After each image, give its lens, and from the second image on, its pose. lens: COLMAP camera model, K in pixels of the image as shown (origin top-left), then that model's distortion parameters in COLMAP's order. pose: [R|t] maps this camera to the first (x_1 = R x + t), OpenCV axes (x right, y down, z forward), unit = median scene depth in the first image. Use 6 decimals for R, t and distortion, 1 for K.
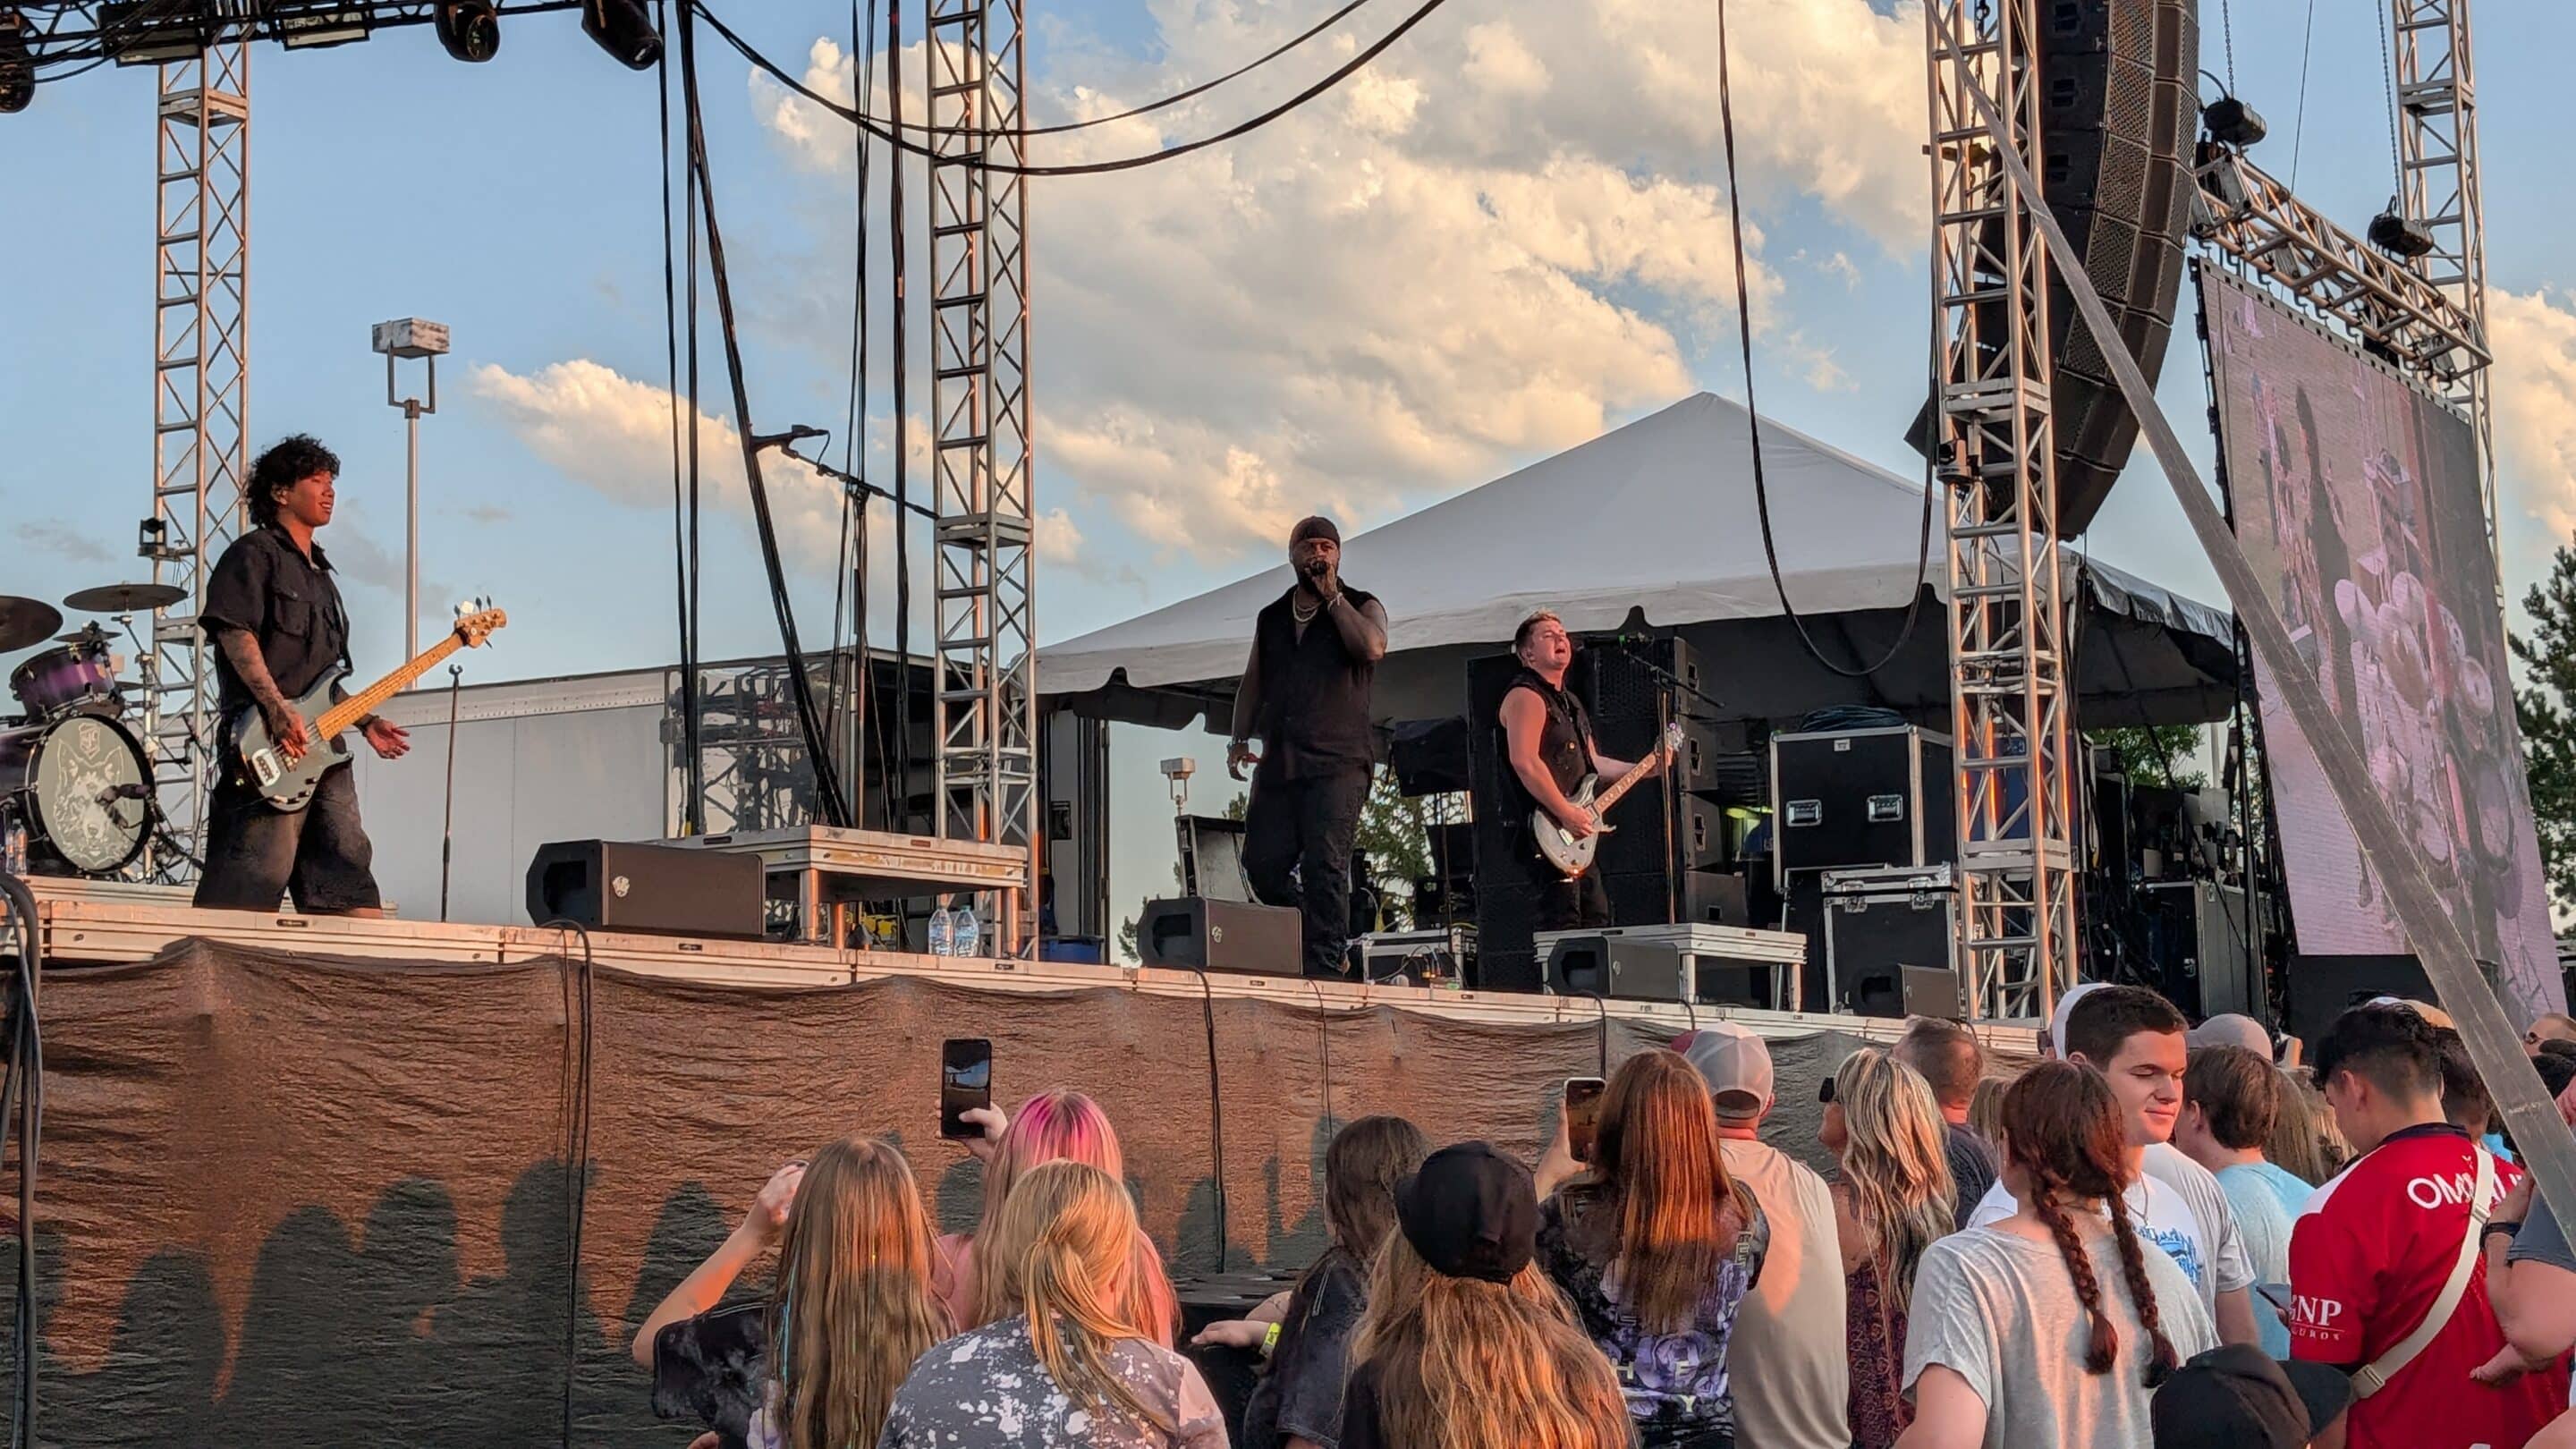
lens RADIAL K [[3978.2, 0, 1288.0], [0, 3978.2, 724.5], [0, 0, 1]] dist [0.144246, -0.110993]
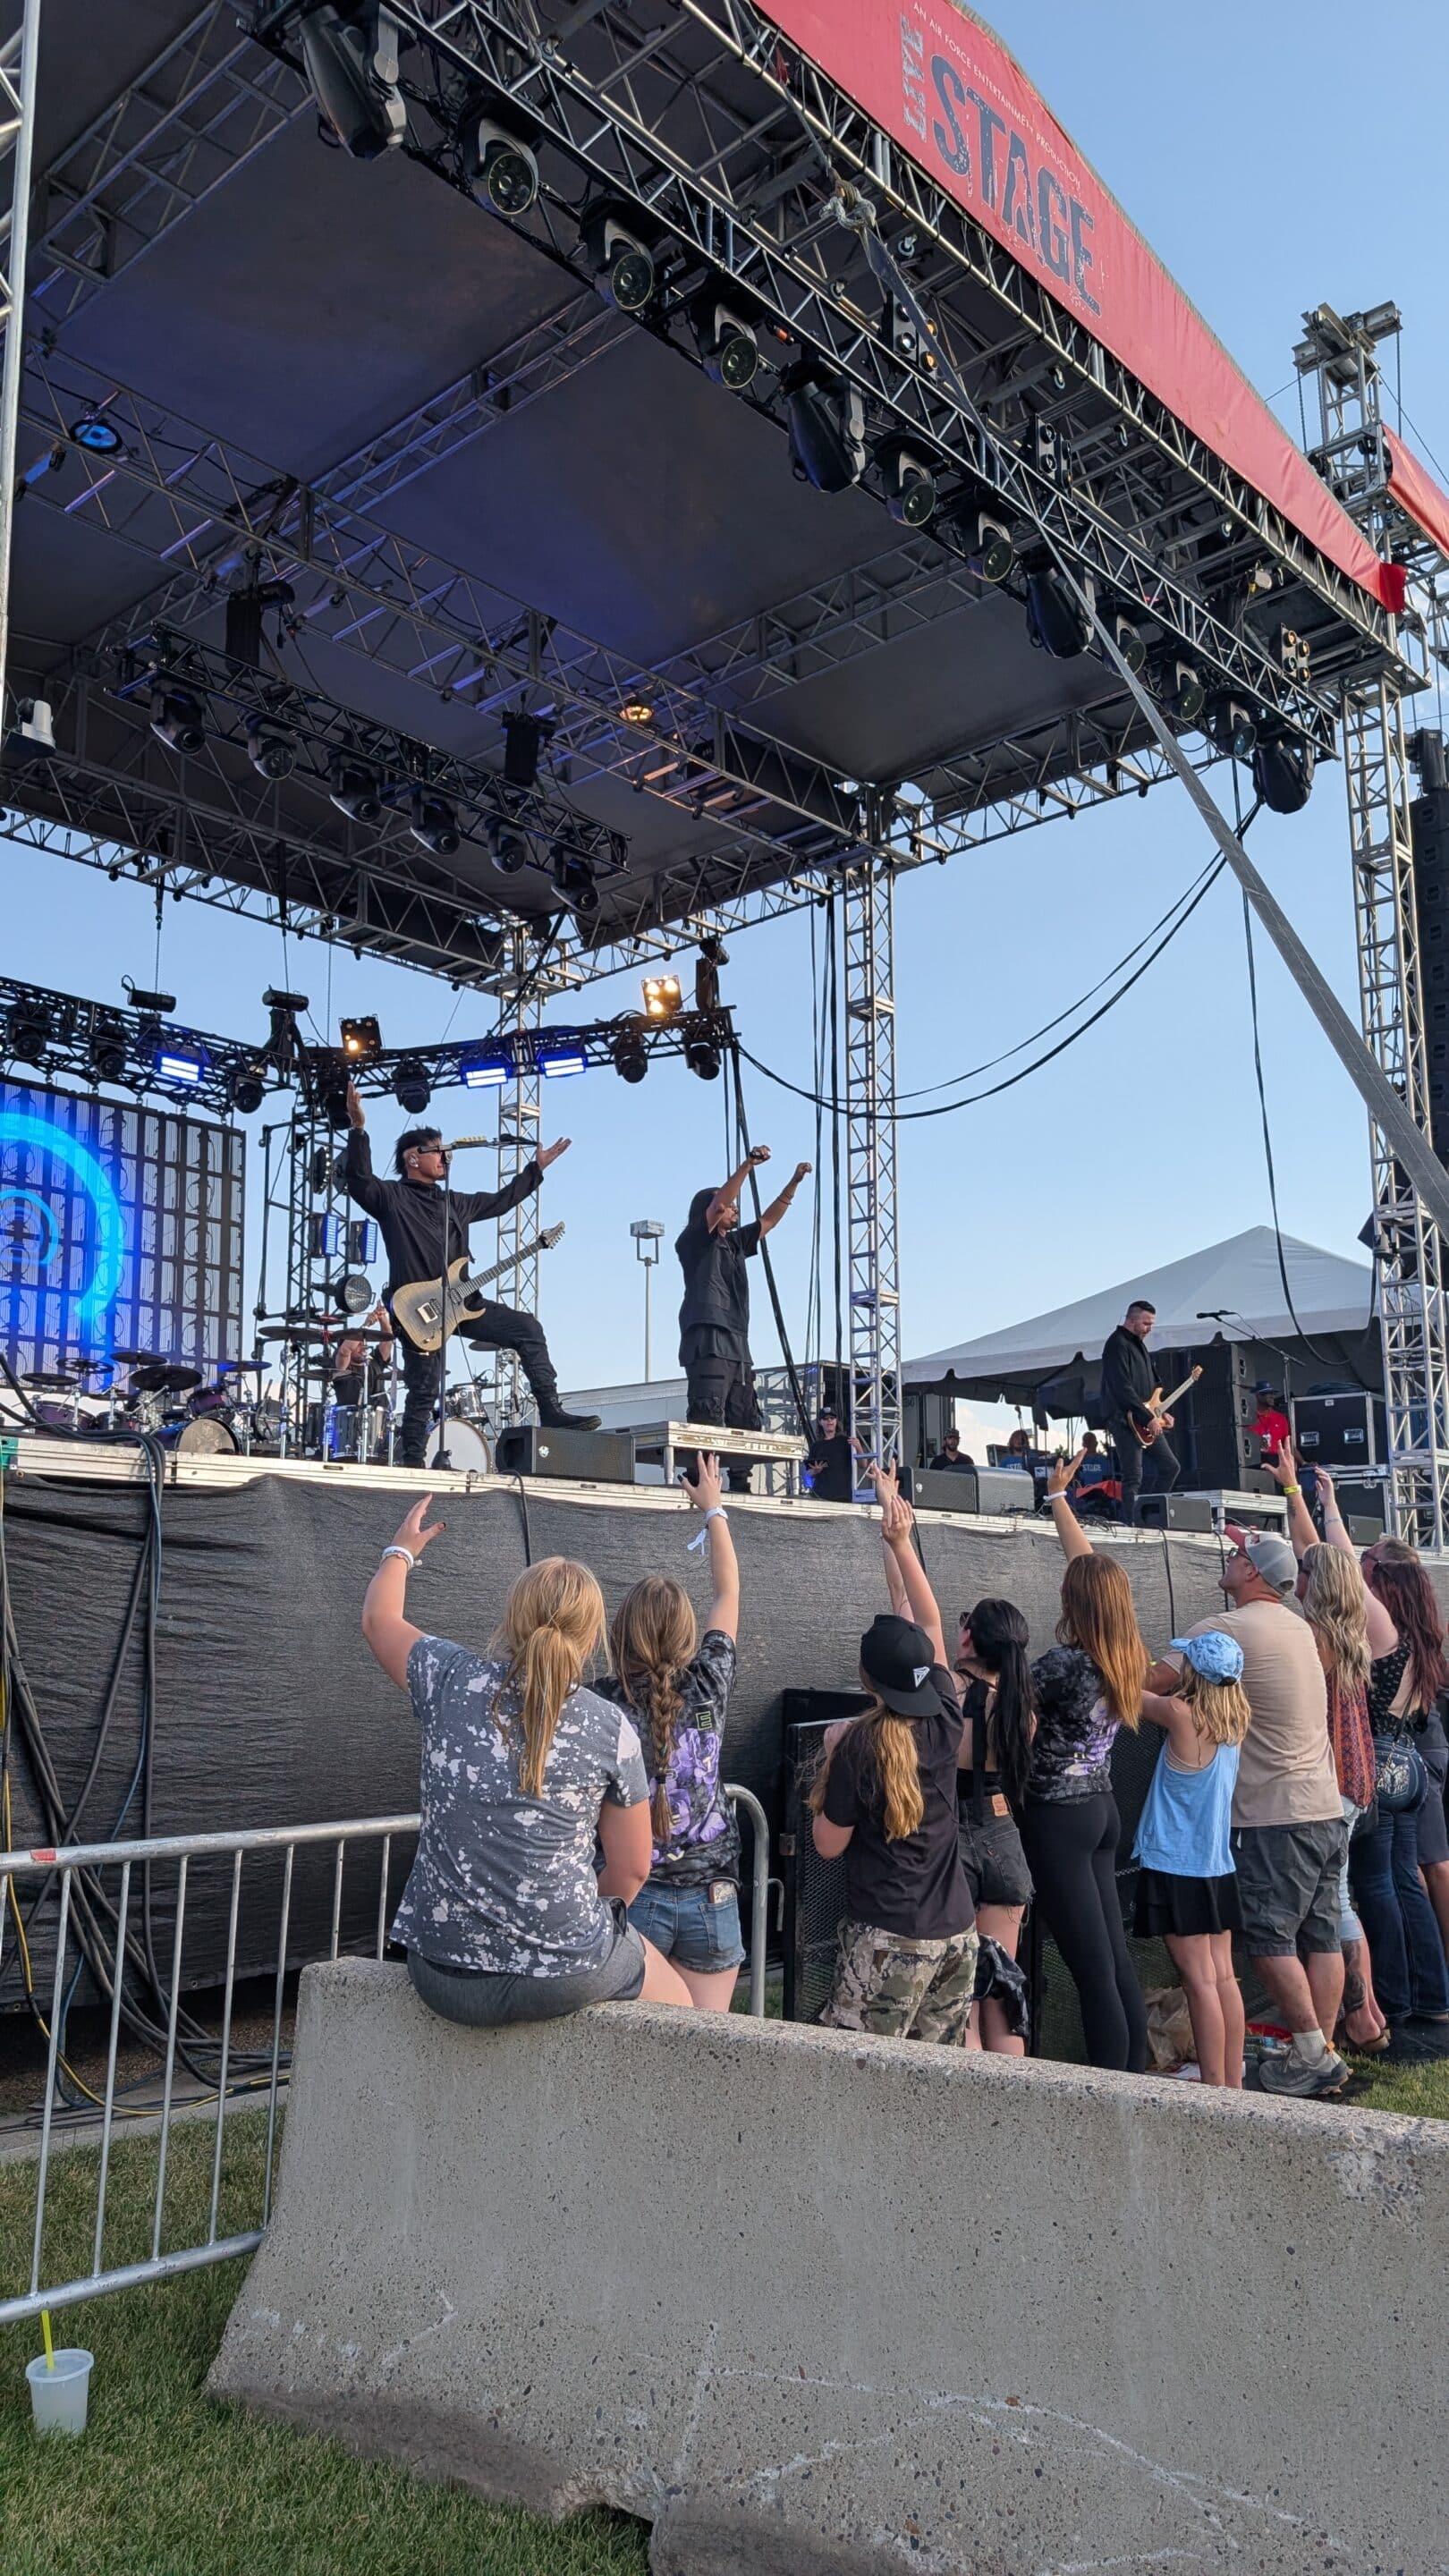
lens RADIAL K [[1860.0, 0, 708.4], [0, 1860.0, 1321.0], [0, 0, 1]] dist [0.029706, -0.003139]
pose [[0.980214, -0.016153, -0.197282, 0.025438], [0.006300, 0.998706, -0.050473, 0.009025], [0.197842, 0.048231, 0.979047, 0.075302]]
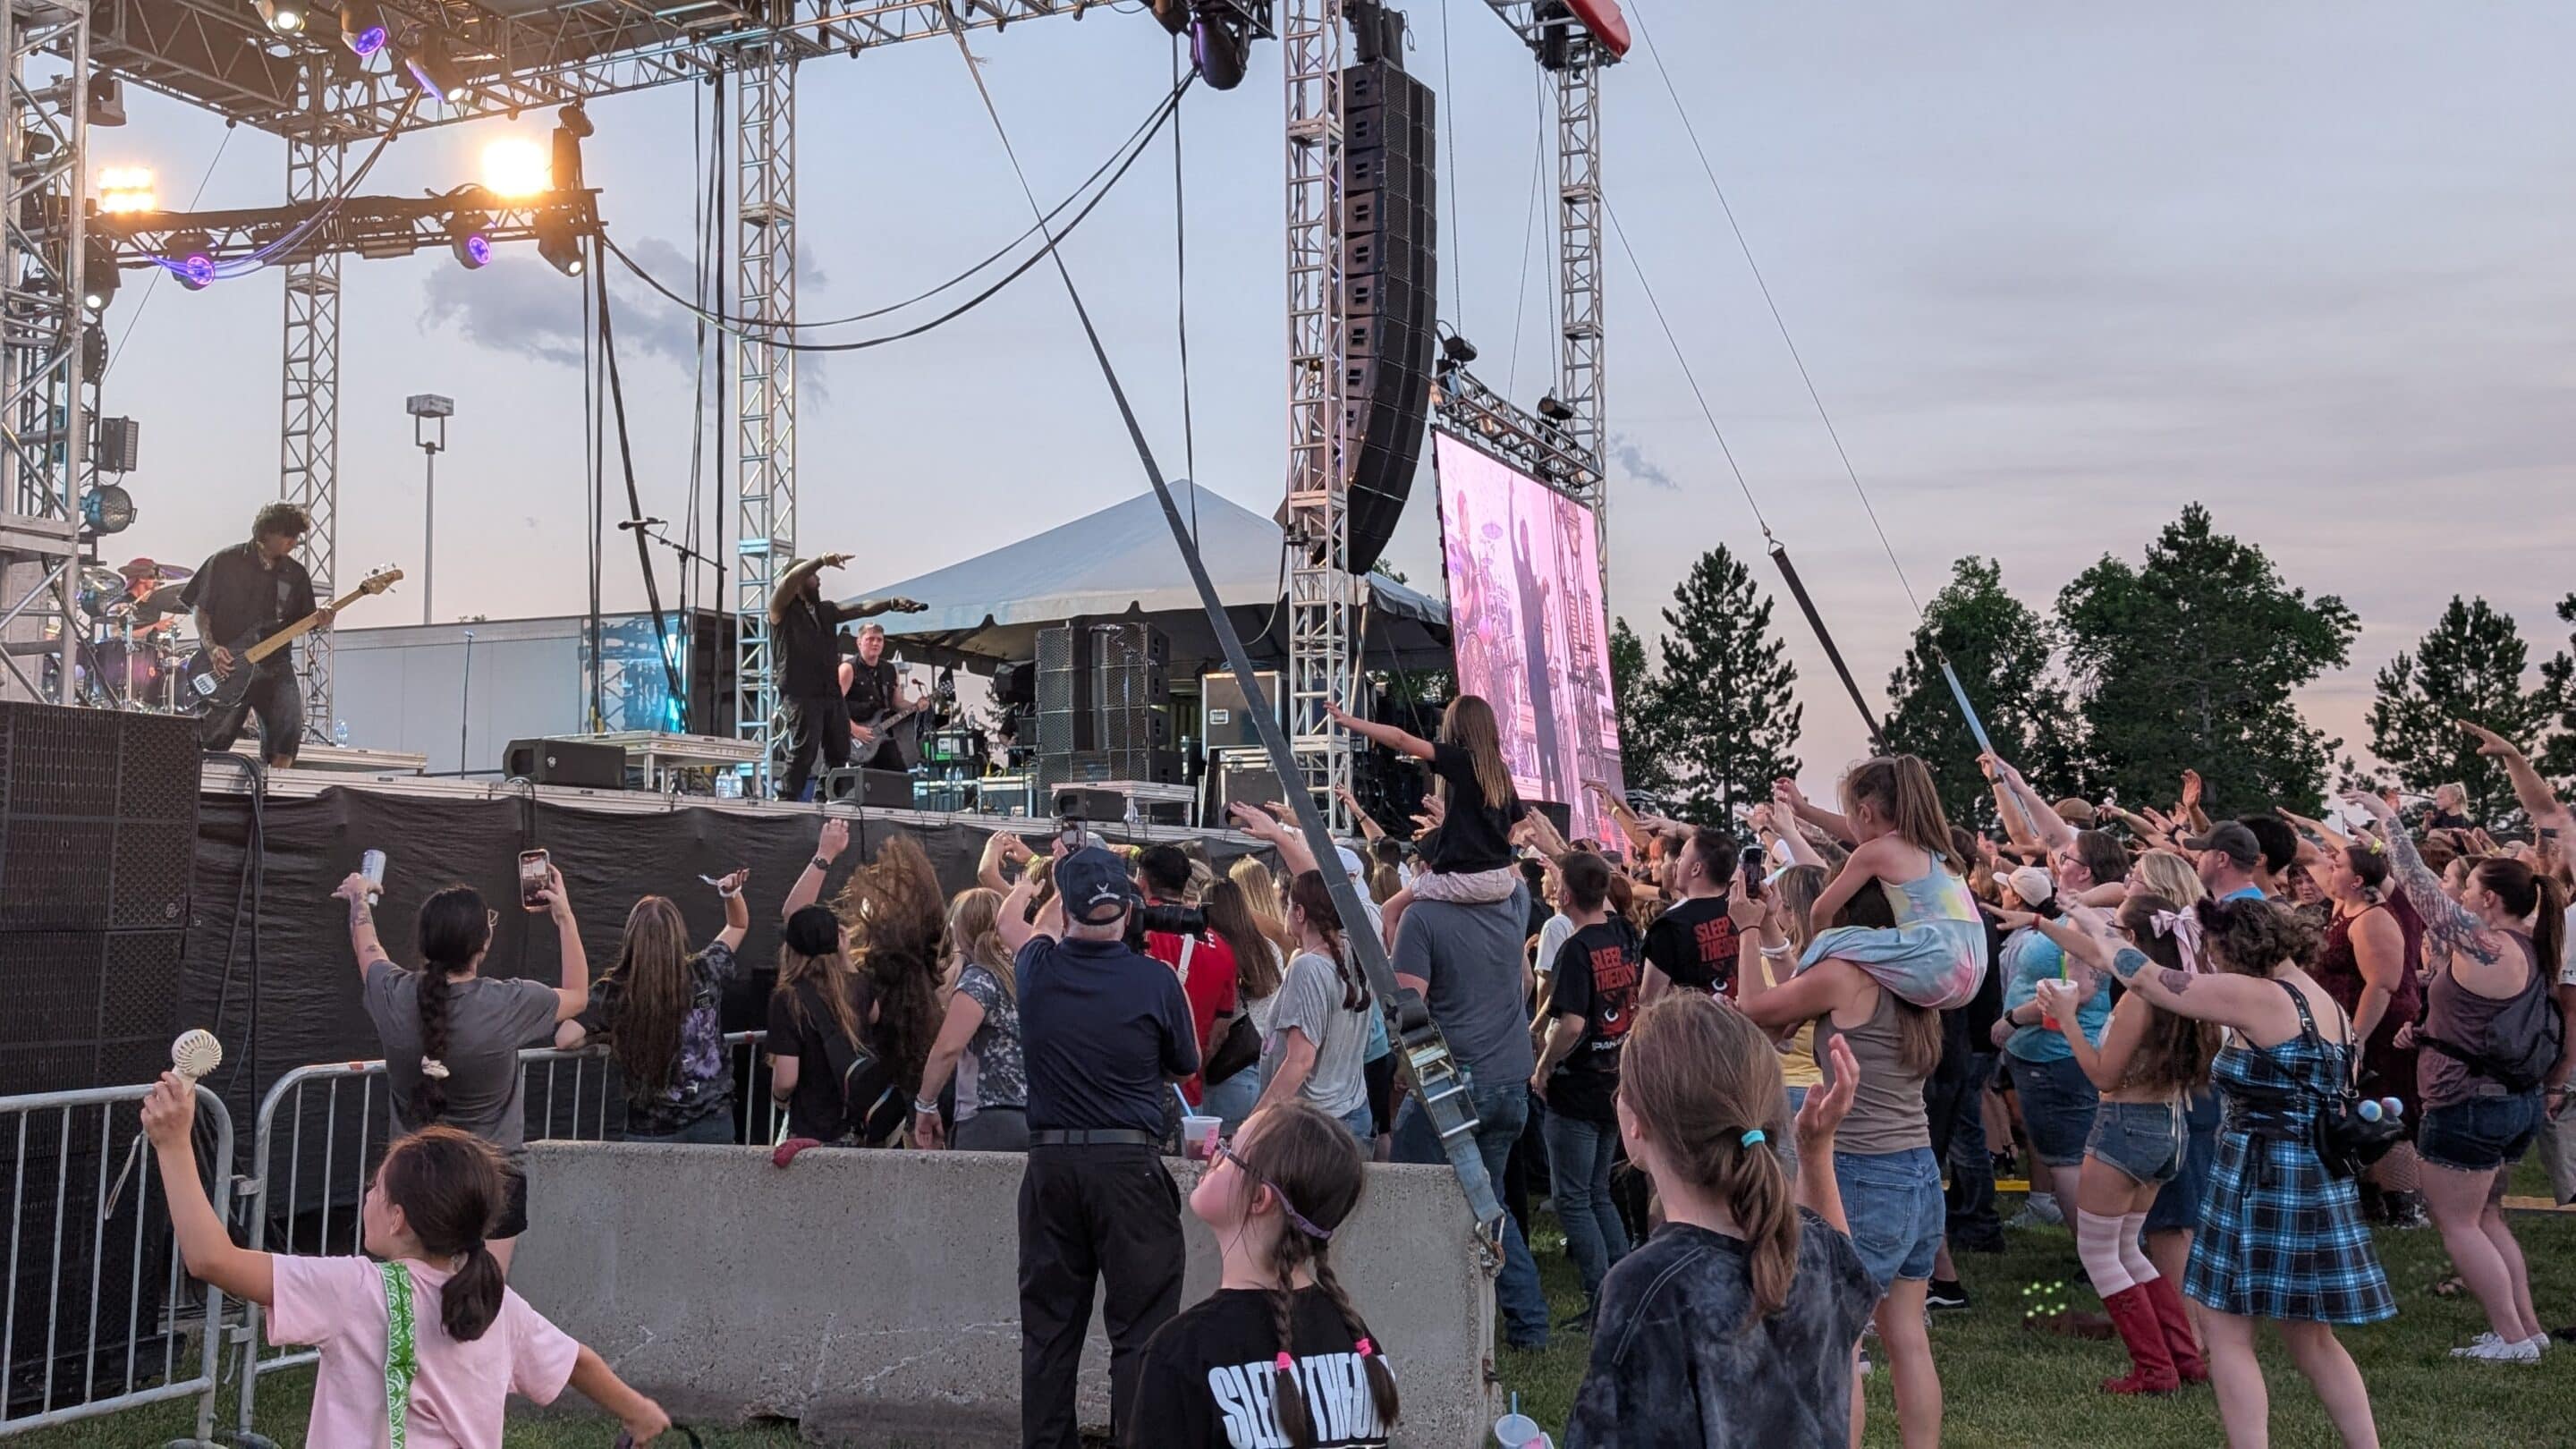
lens RADIAL K [[2354.8, 0, 1288.0], [0, 2354.8, 724.5], [0, 0, 1]] dist [-0.000800, -0.000529]
pose [[0.990413, 0.021645, 0.136430, 0.013297], [-0.026083, 0.999184, 0.030825, -0.008843], [-0.135652, -0.034088, 0.990170, -0.078012]]
